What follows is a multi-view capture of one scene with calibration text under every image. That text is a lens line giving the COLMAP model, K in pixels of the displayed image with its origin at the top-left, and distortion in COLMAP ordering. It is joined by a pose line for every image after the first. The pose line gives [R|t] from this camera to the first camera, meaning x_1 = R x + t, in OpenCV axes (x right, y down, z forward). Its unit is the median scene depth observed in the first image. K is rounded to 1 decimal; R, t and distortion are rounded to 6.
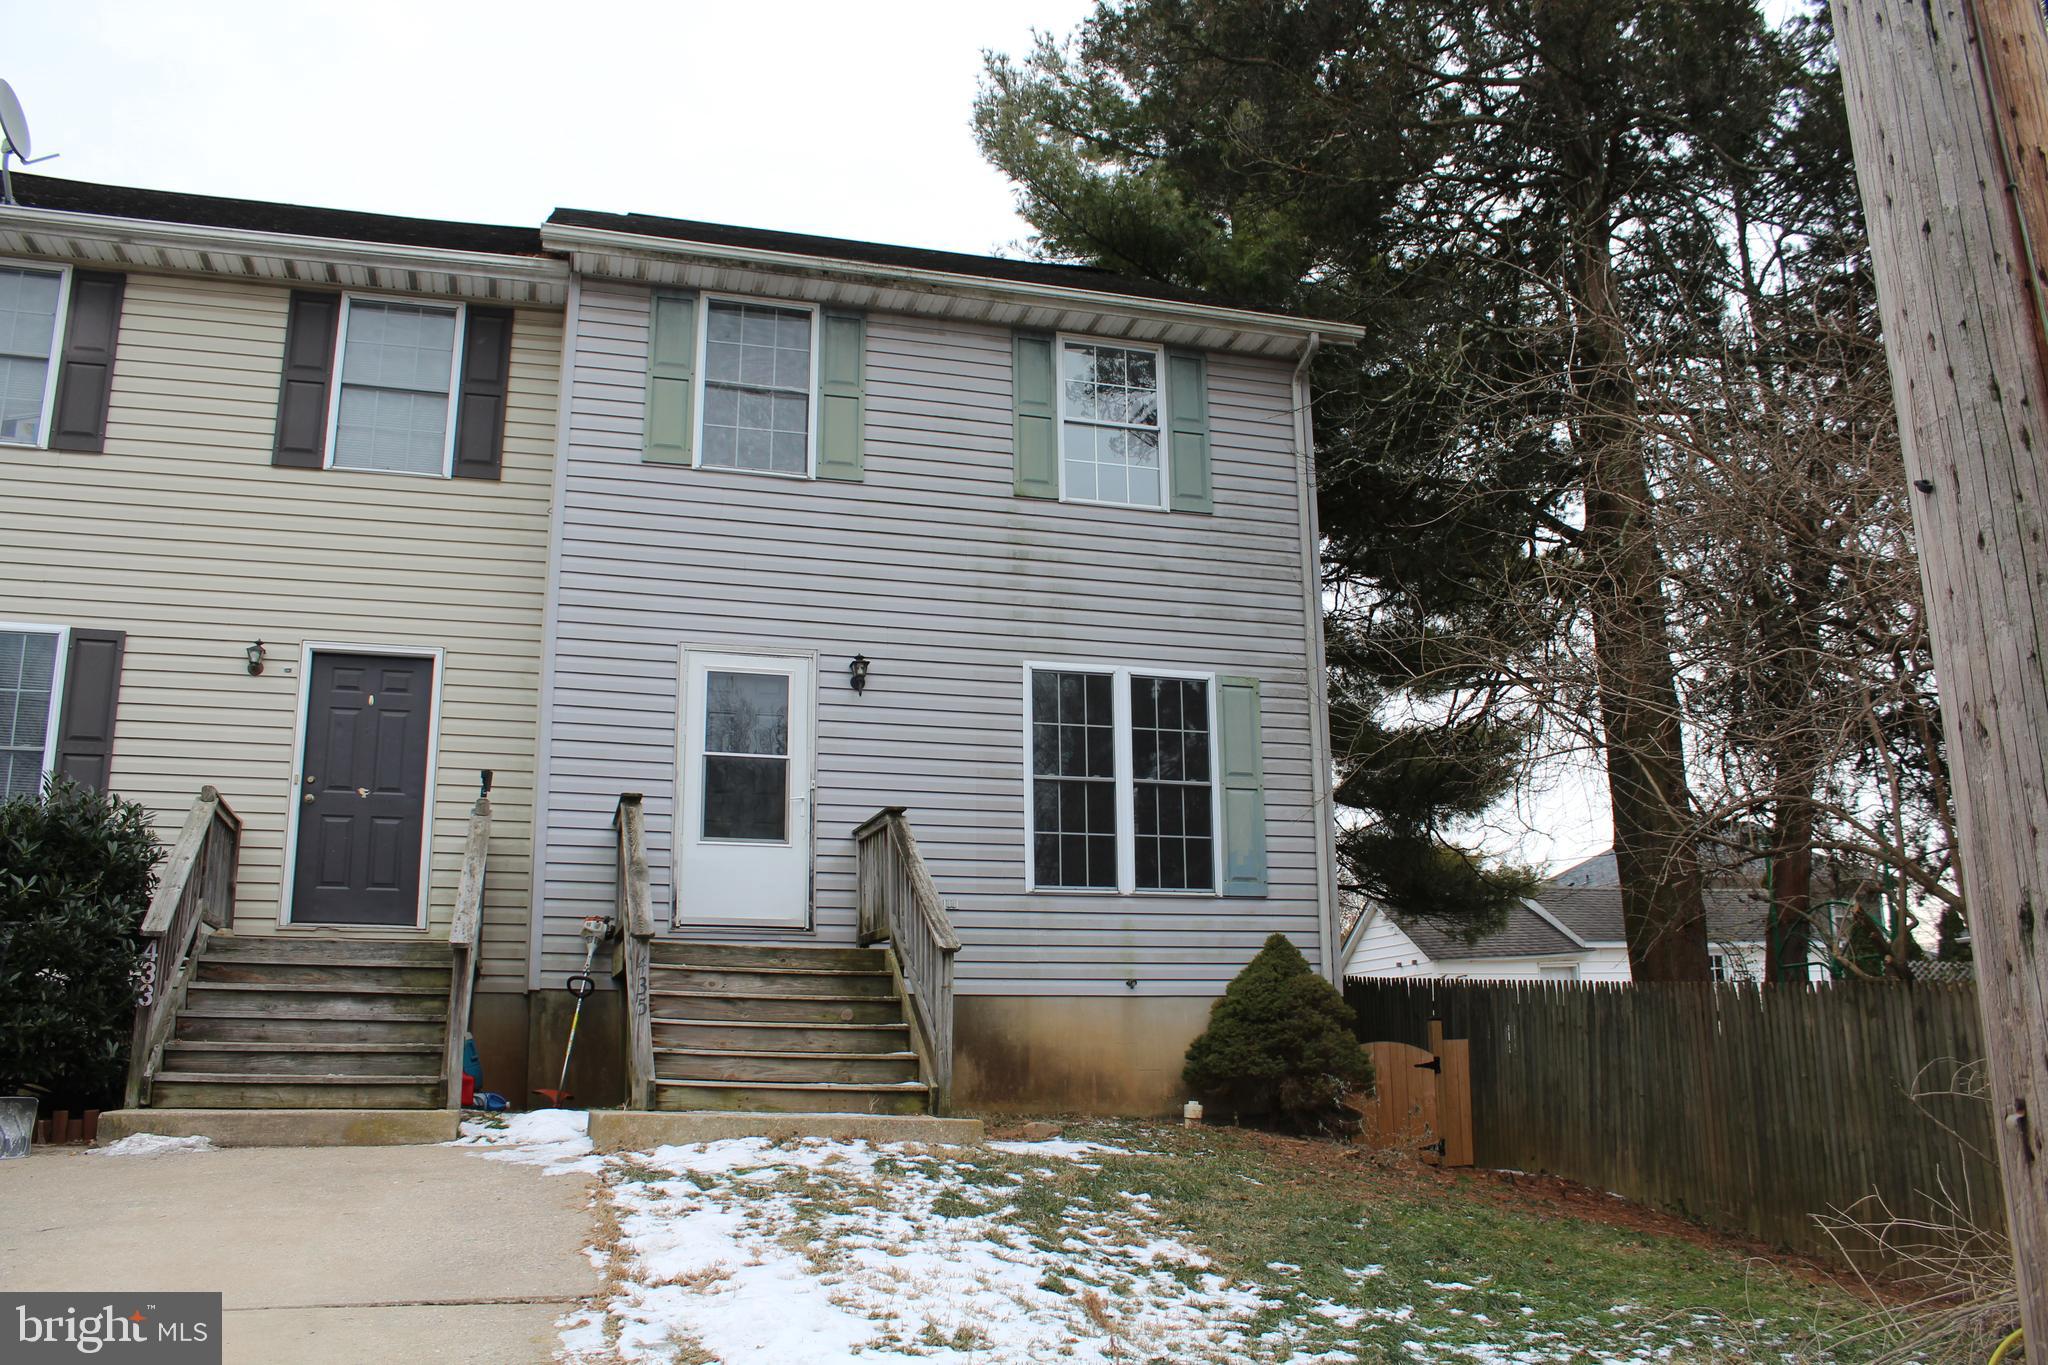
lens RADIAL K [[1698.6, 0, 1023.6], [0, 1698.6, 697.2], [0, 0, 1]] dist [-0.159279, 0.138553]
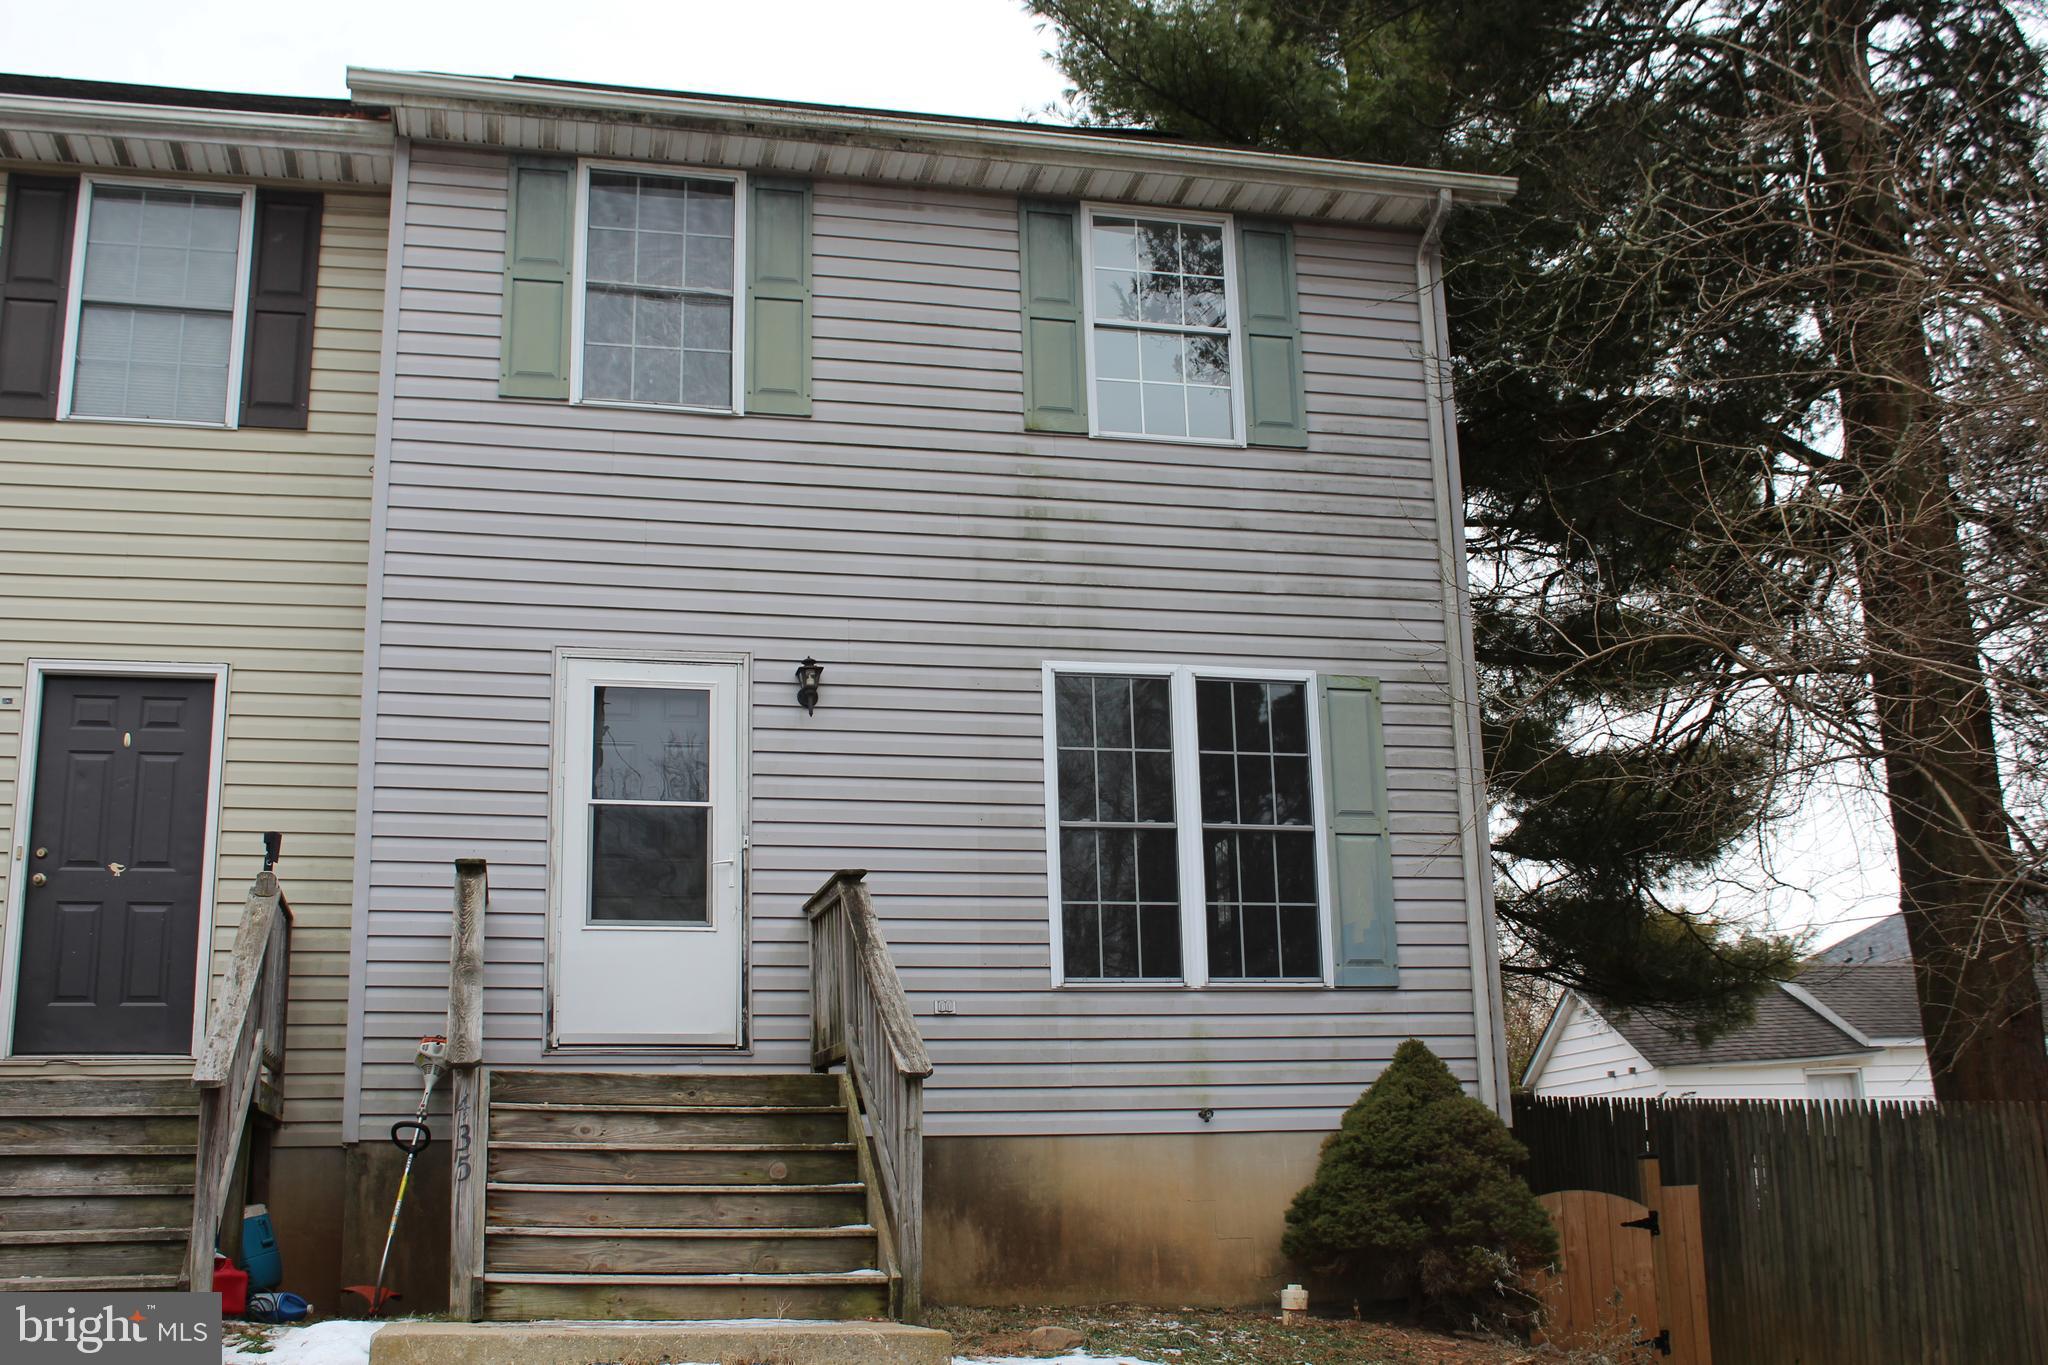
lens RADIAL K [[2189.9, 0, 1015.0], [0, 2189.9, 690.3], [0, 0, 1]] dist [-0.074135, 0.000000]
pose [[0.998503, -0.027717, -0.047161, 0.032437], [0.026777, 0.999432, -0.020450, 0.009547], [0.047701, 0.019157, 0.998678, 0.086348]]
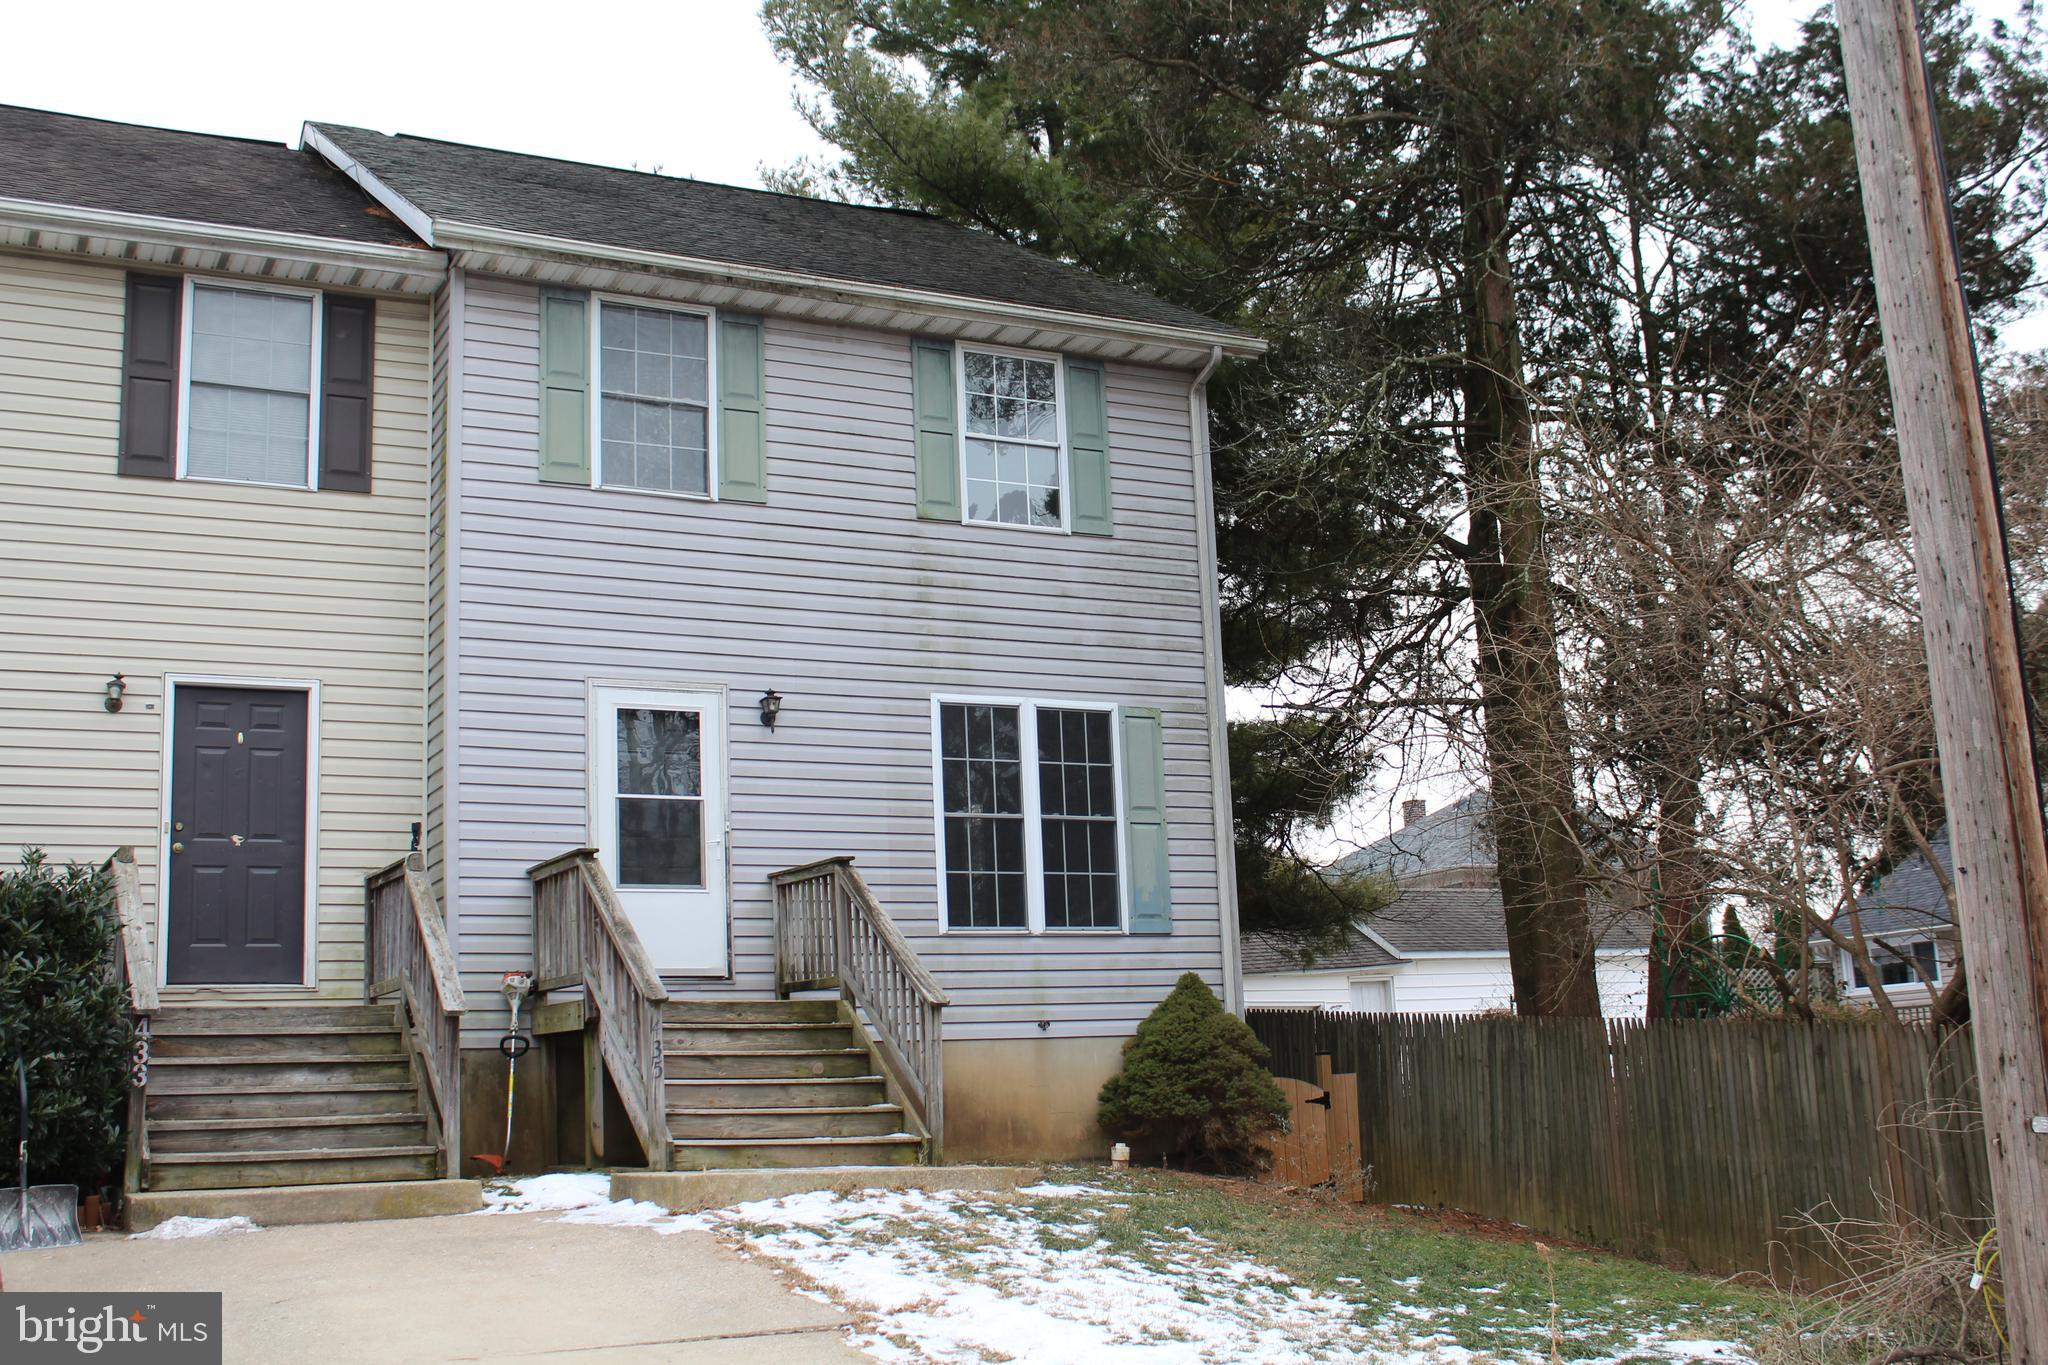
lens RADIAL K [[2189.9, 0, 1040.1], [0, 2189.9, 692.5], [0, 0, 1]] dist [-0.074135, 0.000000]
pose [[0.982070, 0.006236, 0.188412, -0.179905], [-0.012374, 0.999430, 0.031417, -0.063783], [-0.188109, -0.033185, 0.981587, -0.241404]]
